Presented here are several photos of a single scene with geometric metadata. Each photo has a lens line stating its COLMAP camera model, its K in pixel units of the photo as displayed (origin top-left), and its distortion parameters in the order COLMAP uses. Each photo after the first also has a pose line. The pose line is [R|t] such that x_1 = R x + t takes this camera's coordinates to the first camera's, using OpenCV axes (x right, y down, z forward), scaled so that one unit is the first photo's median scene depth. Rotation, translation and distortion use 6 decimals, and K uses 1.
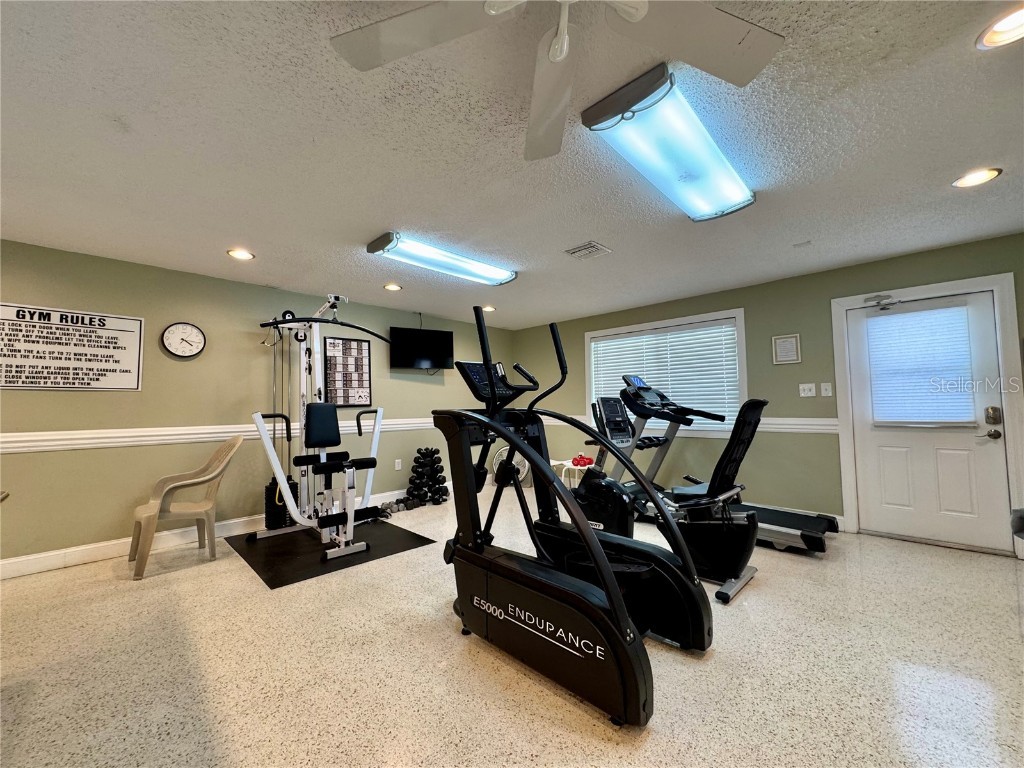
lens RADIAL K [[411.7, 0, 512.0], [0, 411.7, 384.0], [0, 0, 1]] dist [-0.001745, -0.000041]
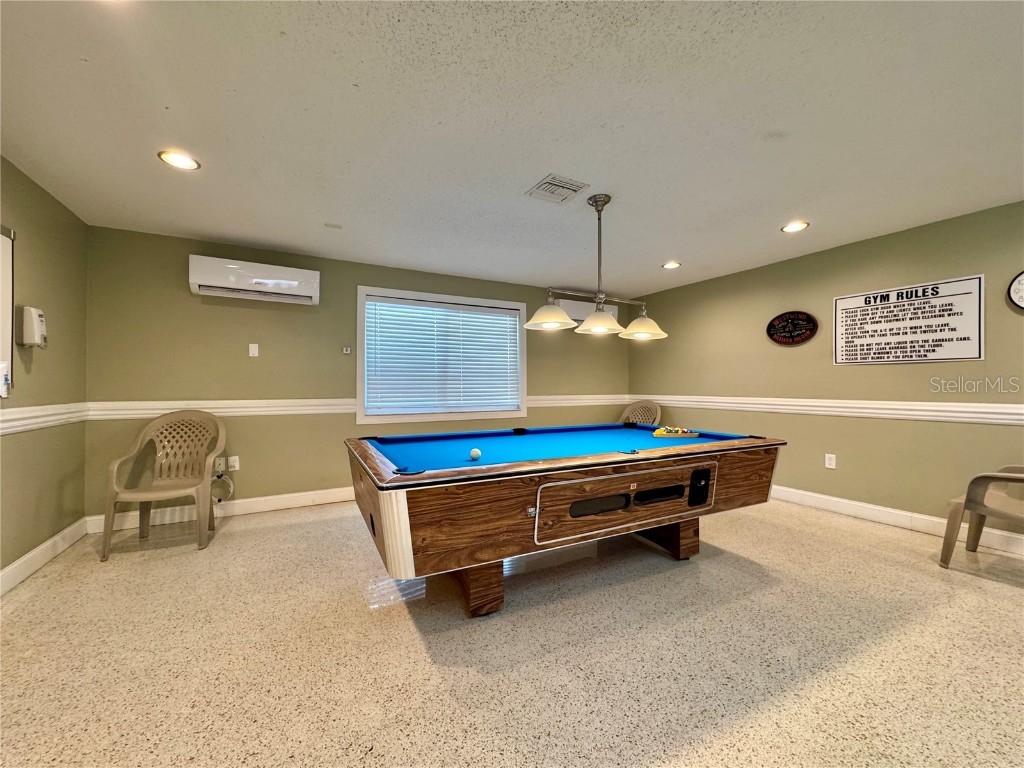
lens RADIAL K [[411.7, 0, 512.0], [0, 411.7, 384.0], [0, 0, 1]] dist [-0.001745, -0.000041]
pose [[-0.290436, 0.009932, -0.956843, 0.219851], [0.057540, 0.998318, -0.007102, 0.017940], [0.955163, -0.057119, -0.290519, 0.336747]]
